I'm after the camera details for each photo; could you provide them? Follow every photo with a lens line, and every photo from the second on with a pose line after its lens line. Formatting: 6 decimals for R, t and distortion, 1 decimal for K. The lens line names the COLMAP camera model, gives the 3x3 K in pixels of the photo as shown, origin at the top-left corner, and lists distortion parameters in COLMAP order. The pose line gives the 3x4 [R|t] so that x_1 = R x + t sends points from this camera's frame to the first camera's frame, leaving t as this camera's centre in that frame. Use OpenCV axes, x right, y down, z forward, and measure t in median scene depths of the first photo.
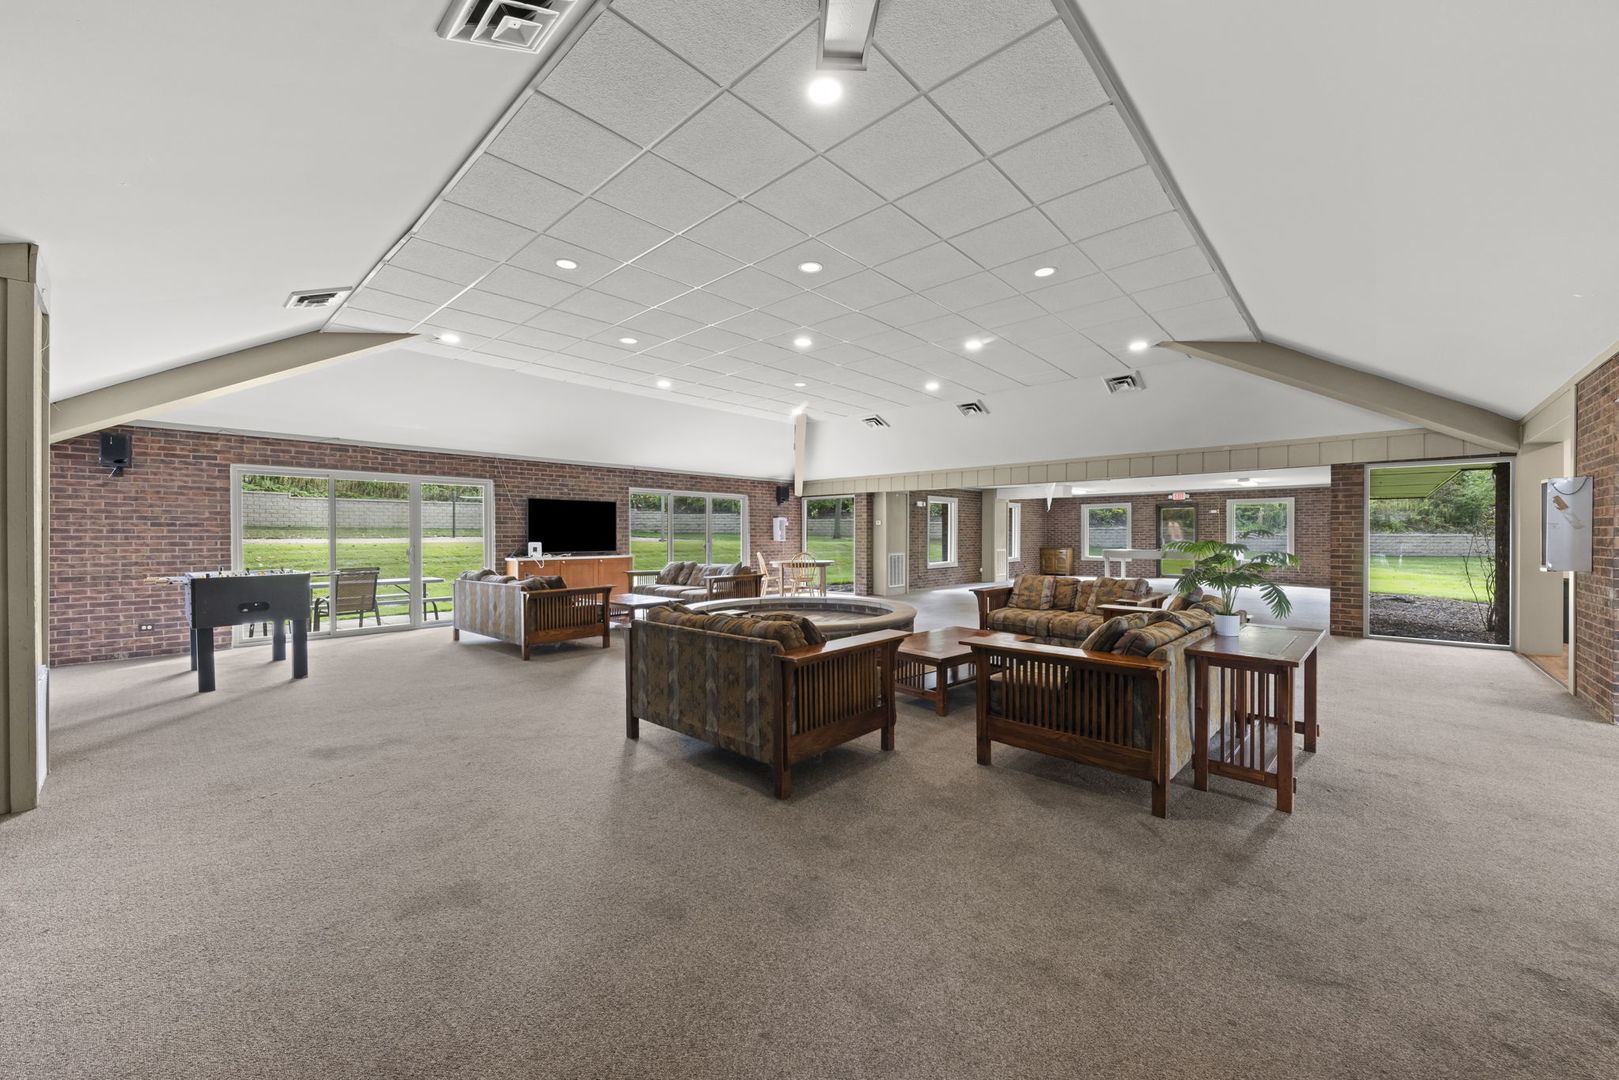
lens RADIAL K [[599.2, 0, 816.2], [0, 599.2, 535.6], [0, 0, 1]] dist [0.005188, -0.002125]
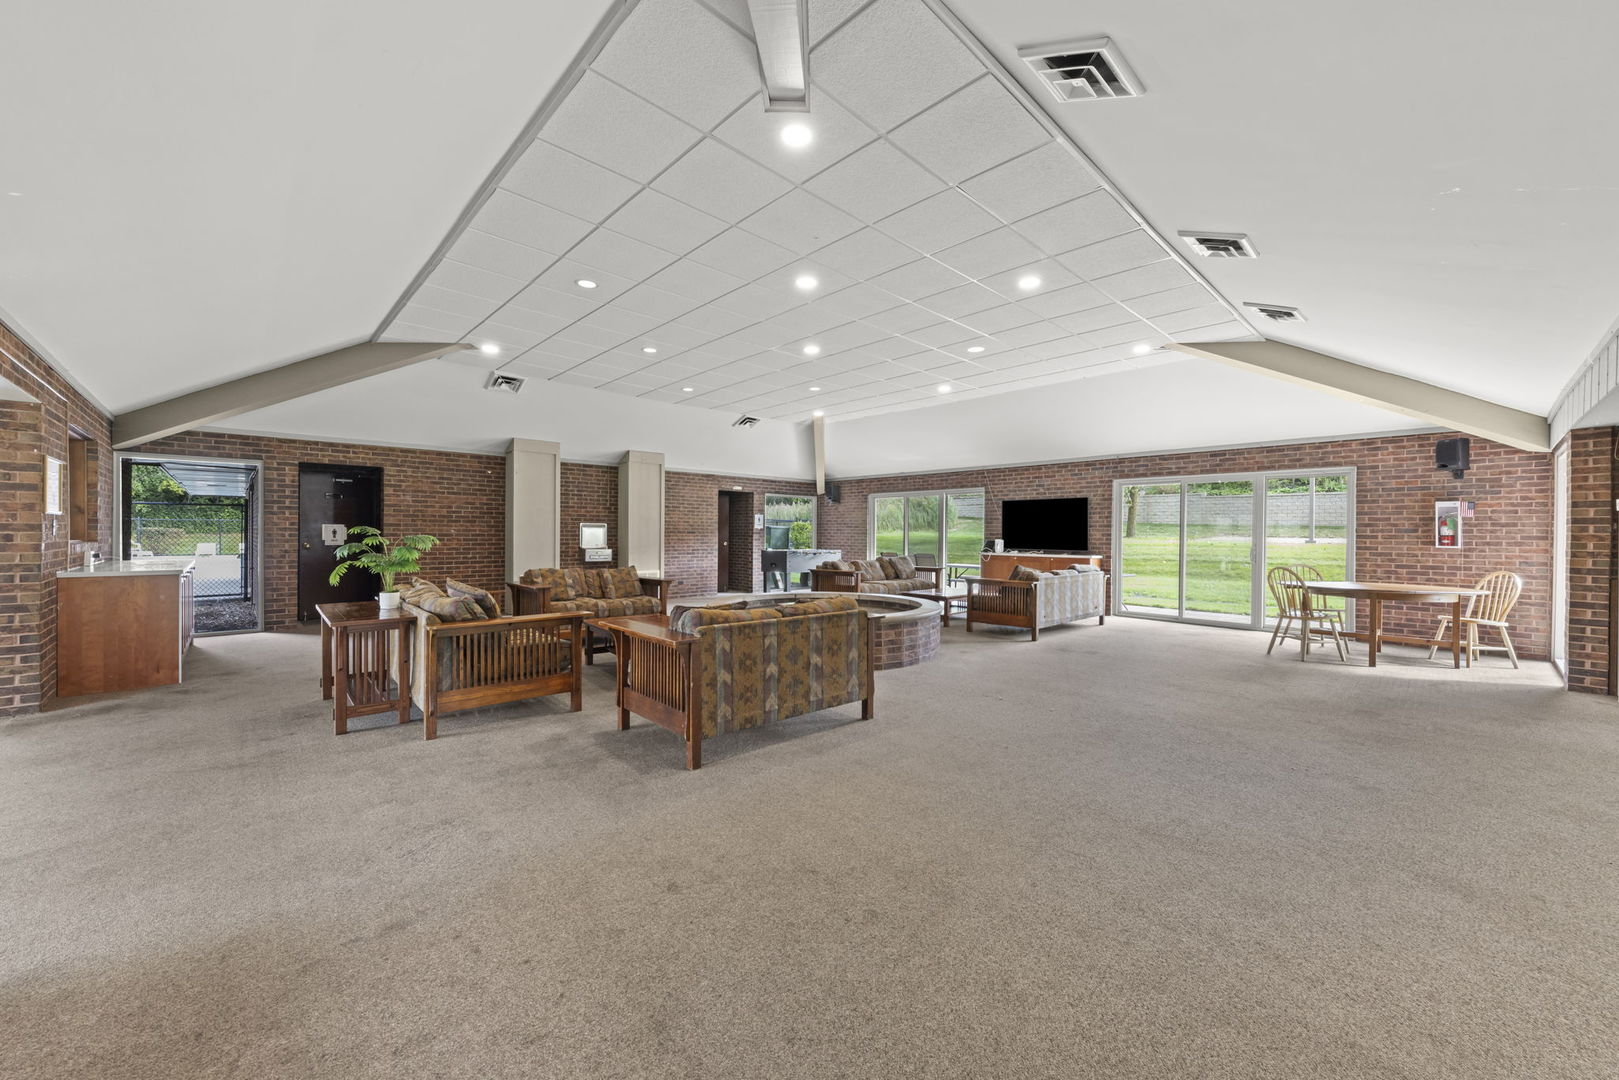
lens RADIAL K [[599.2, 0, 815.4], [0, 599.2, 535.8], [0, 0, 1]] dist [0.005188, -0.002125]
pose [[-0.050998, 0.007391, -0.998671, 0.626908], [-0.006962, 0.999946, 0.007756, -0.001543], [0.998674, 0.007348, -0.050944, 0.644845]]
